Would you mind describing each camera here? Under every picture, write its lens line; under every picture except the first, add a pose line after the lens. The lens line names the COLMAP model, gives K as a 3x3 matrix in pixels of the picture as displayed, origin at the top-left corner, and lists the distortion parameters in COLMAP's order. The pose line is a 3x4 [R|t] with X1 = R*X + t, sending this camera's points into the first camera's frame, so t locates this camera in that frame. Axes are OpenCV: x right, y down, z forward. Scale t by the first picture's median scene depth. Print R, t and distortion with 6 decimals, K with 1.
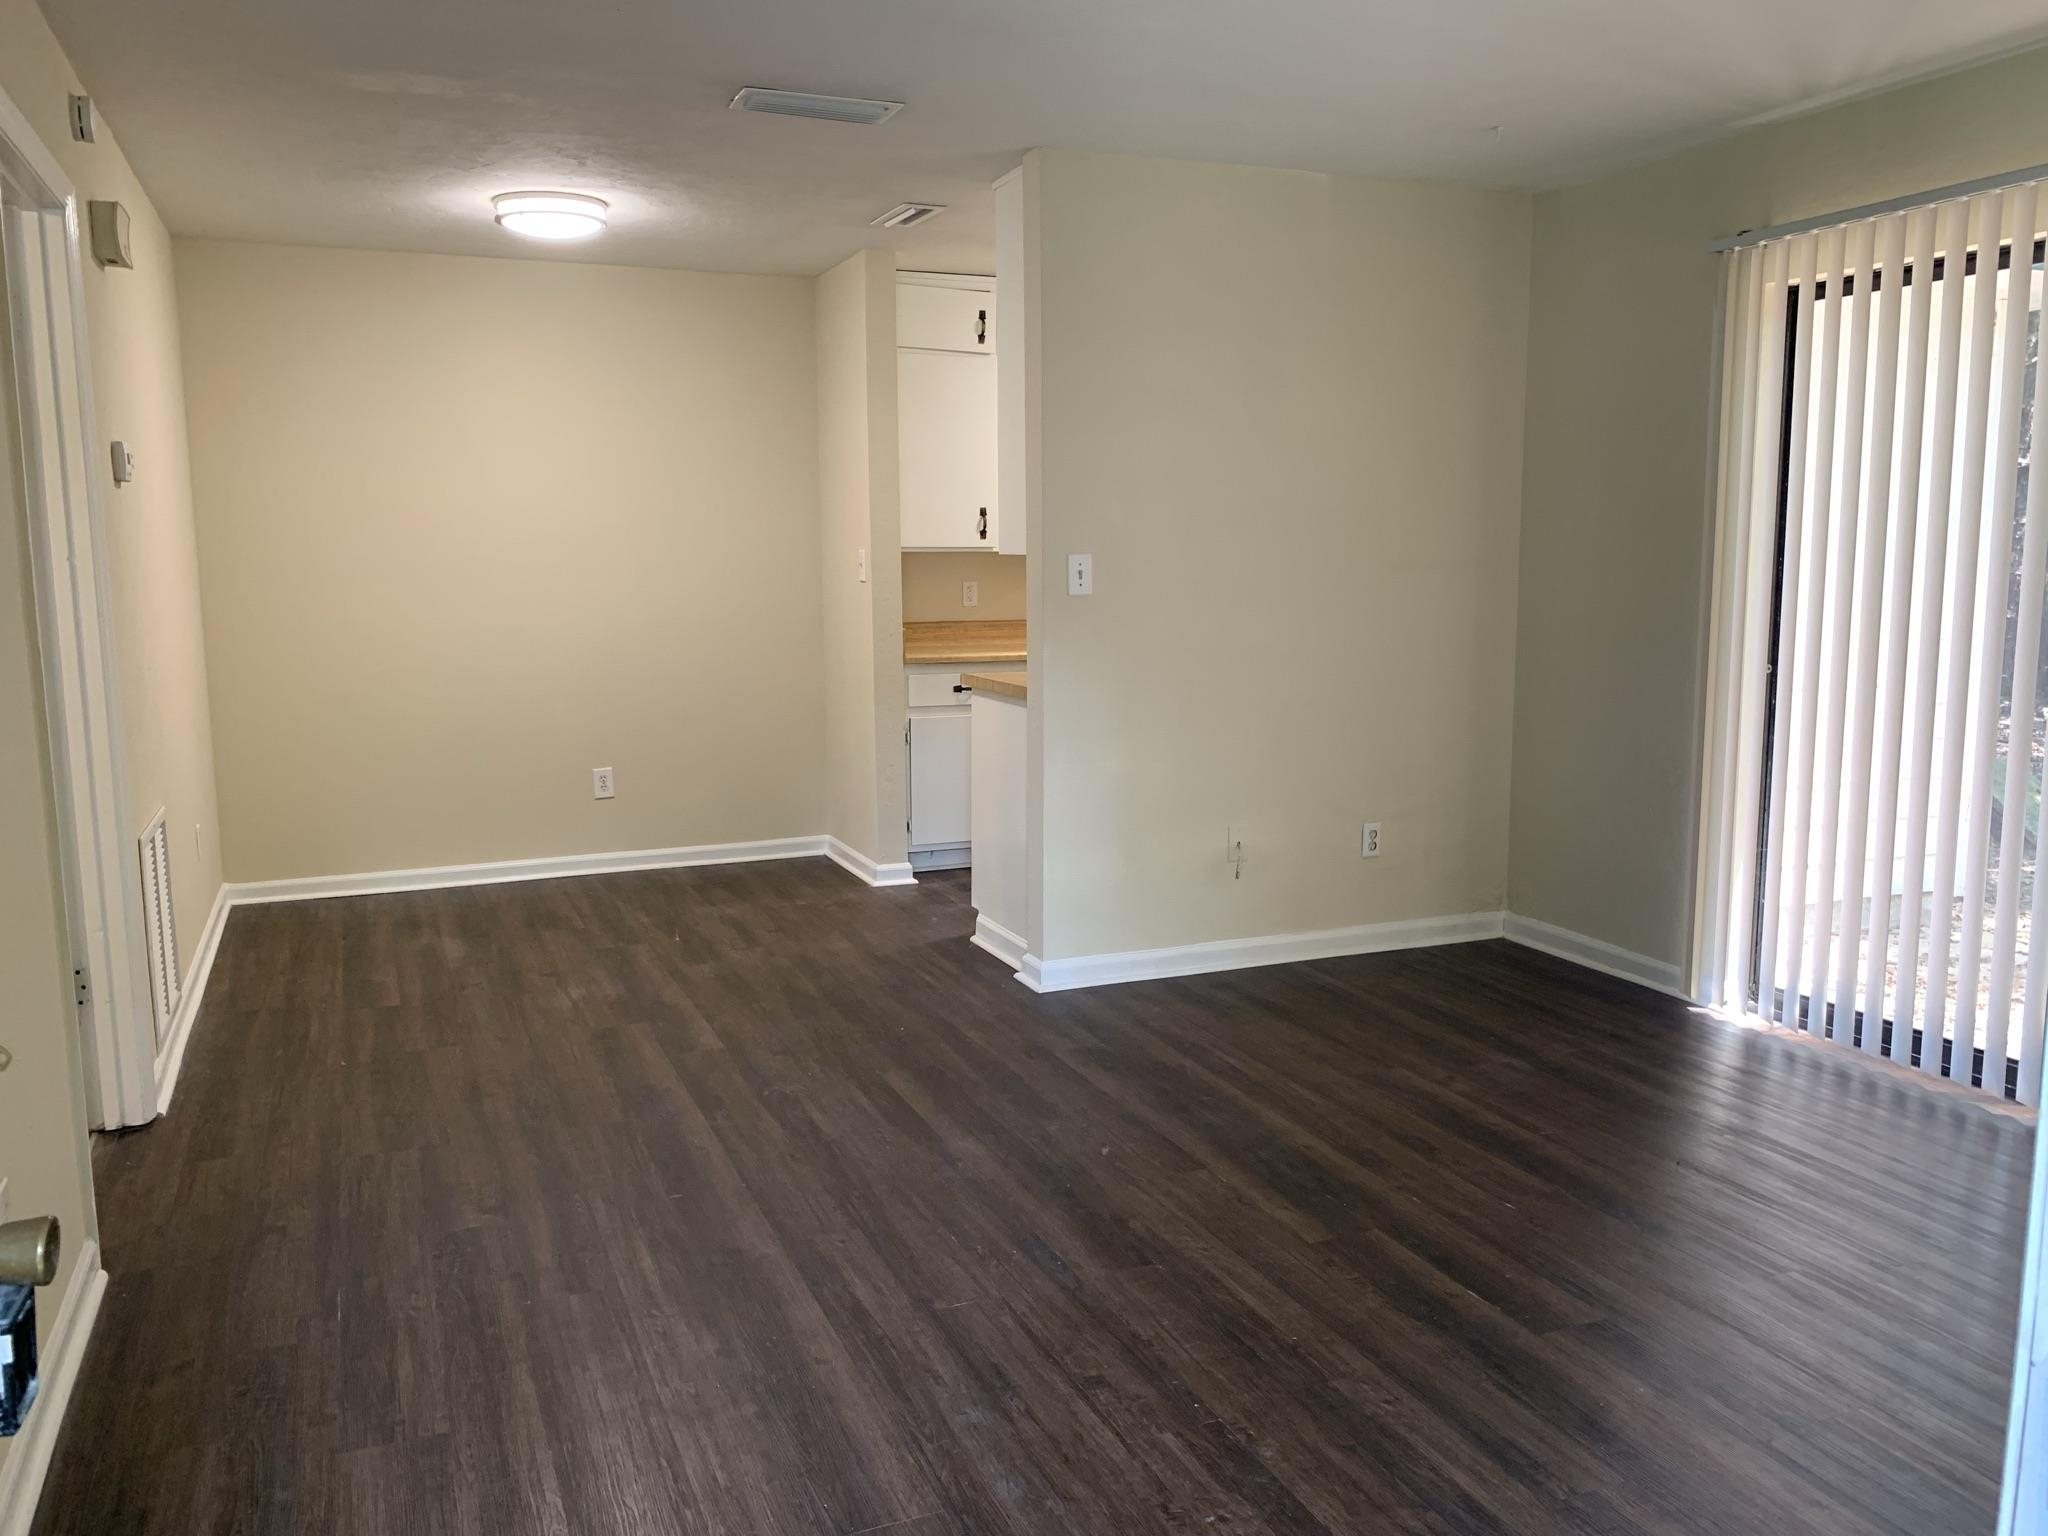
lens RADIAL K [[1563.6, 0, 1024.0], [0, 1563.6, 768.0], [0, 0, 1]] dist [0.081201, -0.159525]
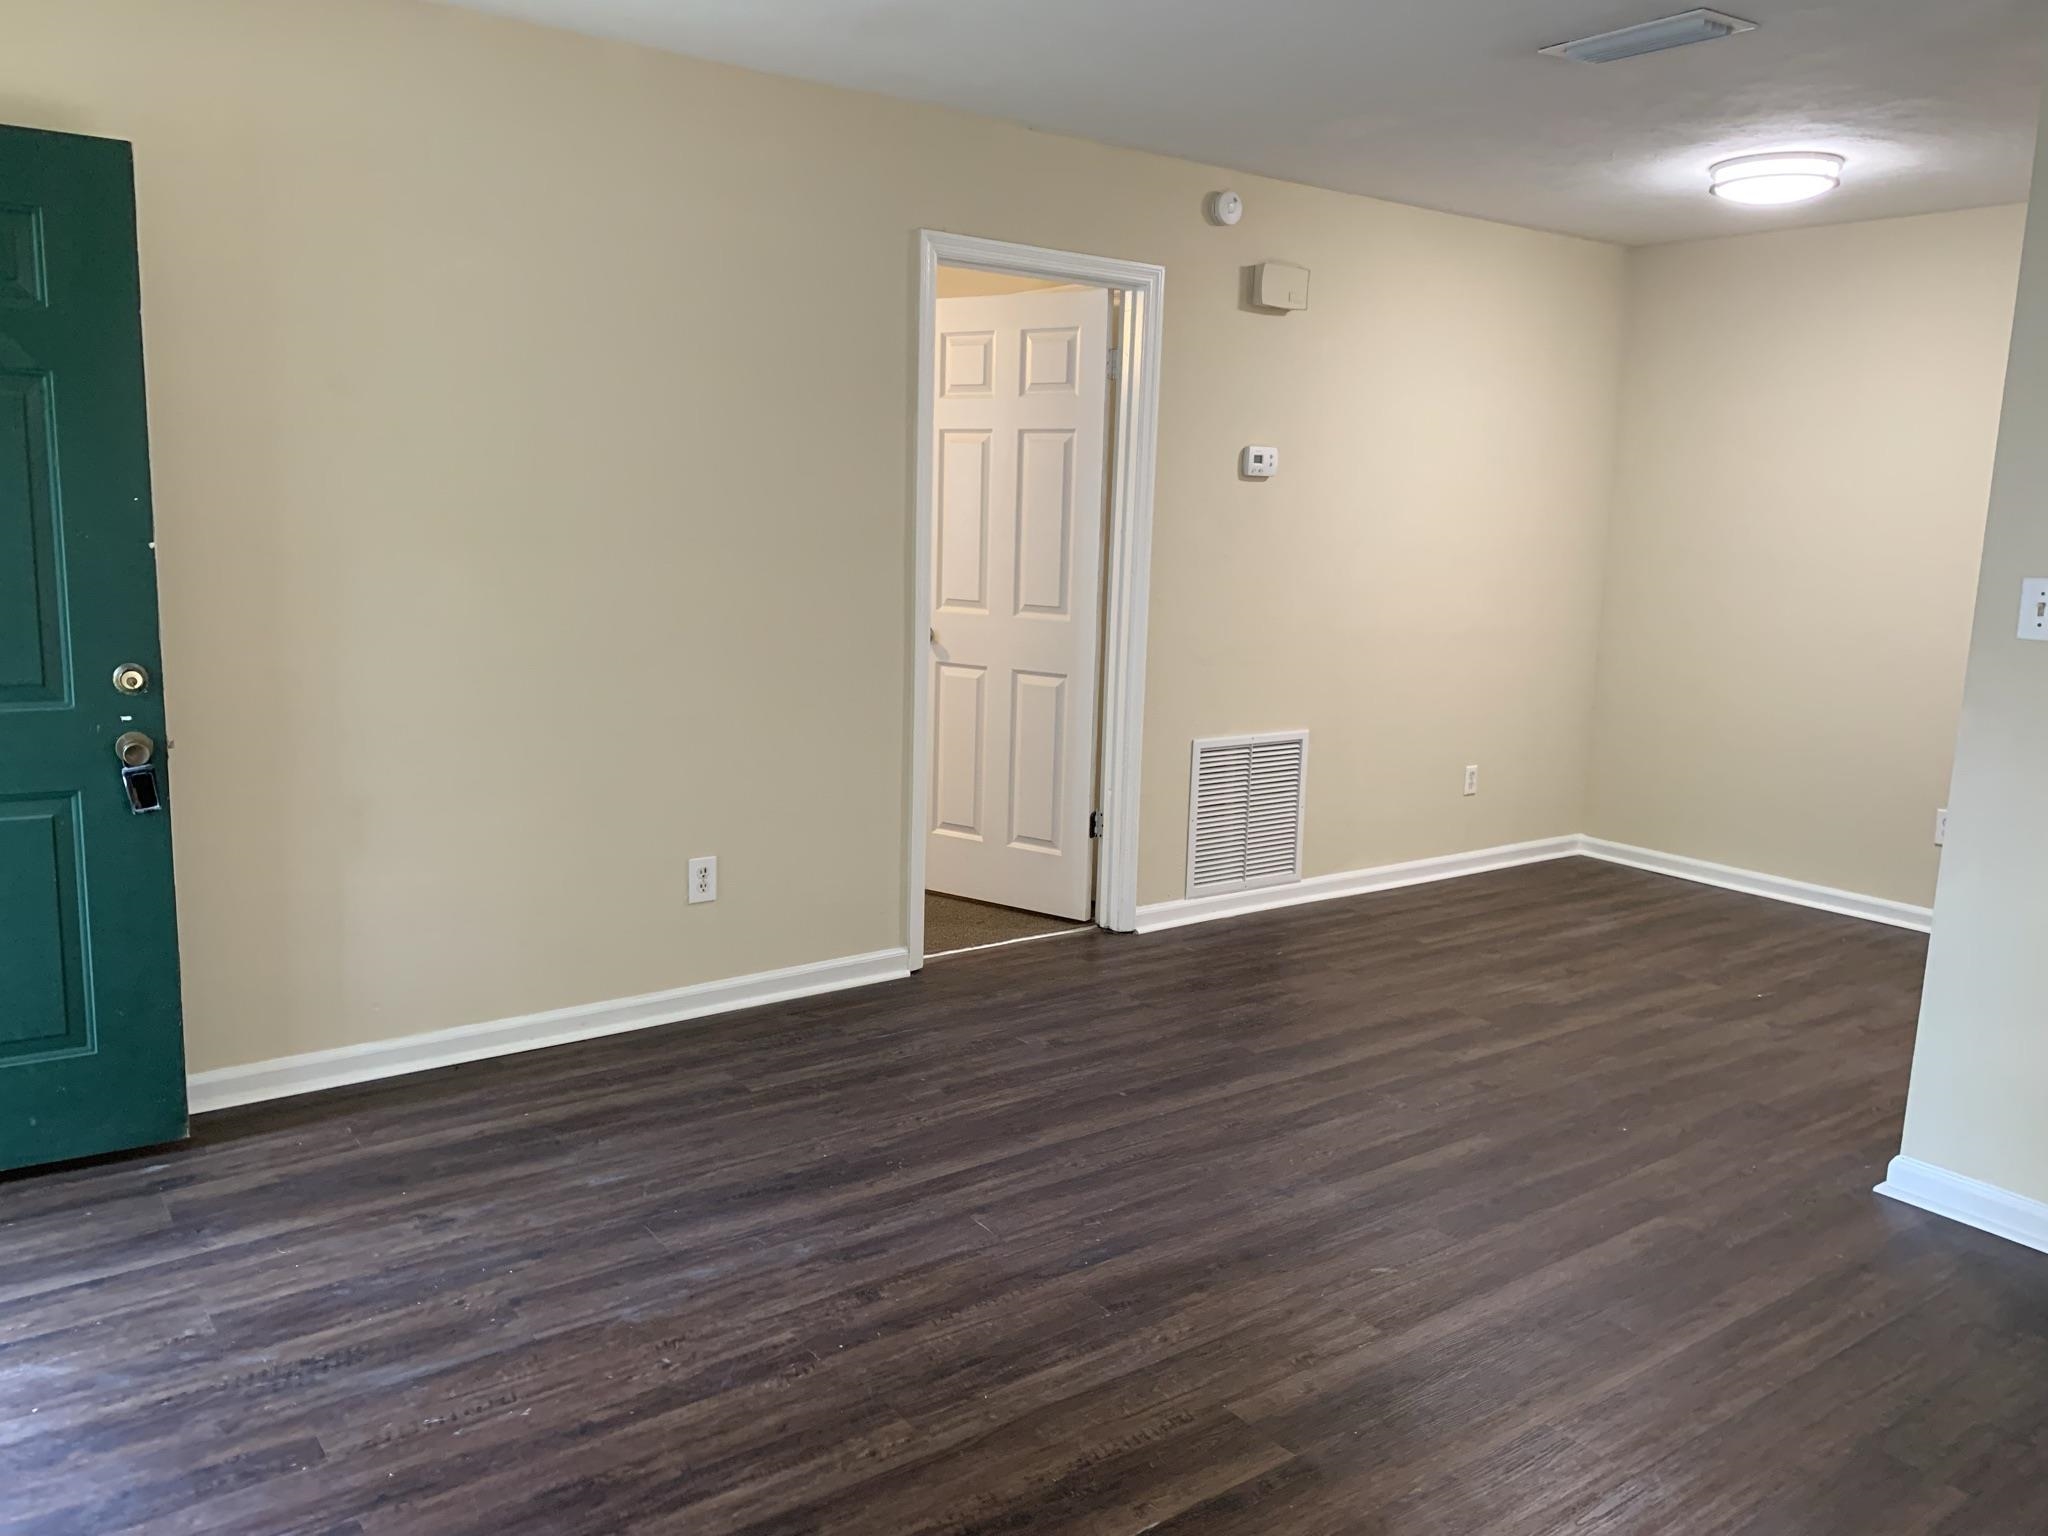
lens RADIAL K [[1581.0, 0, 1025.1], [0, 1581.0, 772.4], [0, 0, 1]] dist [0.058845, -0.169870]
pose [[0.229326, 0.182390, -0.956109, 0.763745], [-0.171703, 0.974463, 0.144708, -0.105125], [0.958085, 0.130982, 0.254786, 0.555685]]
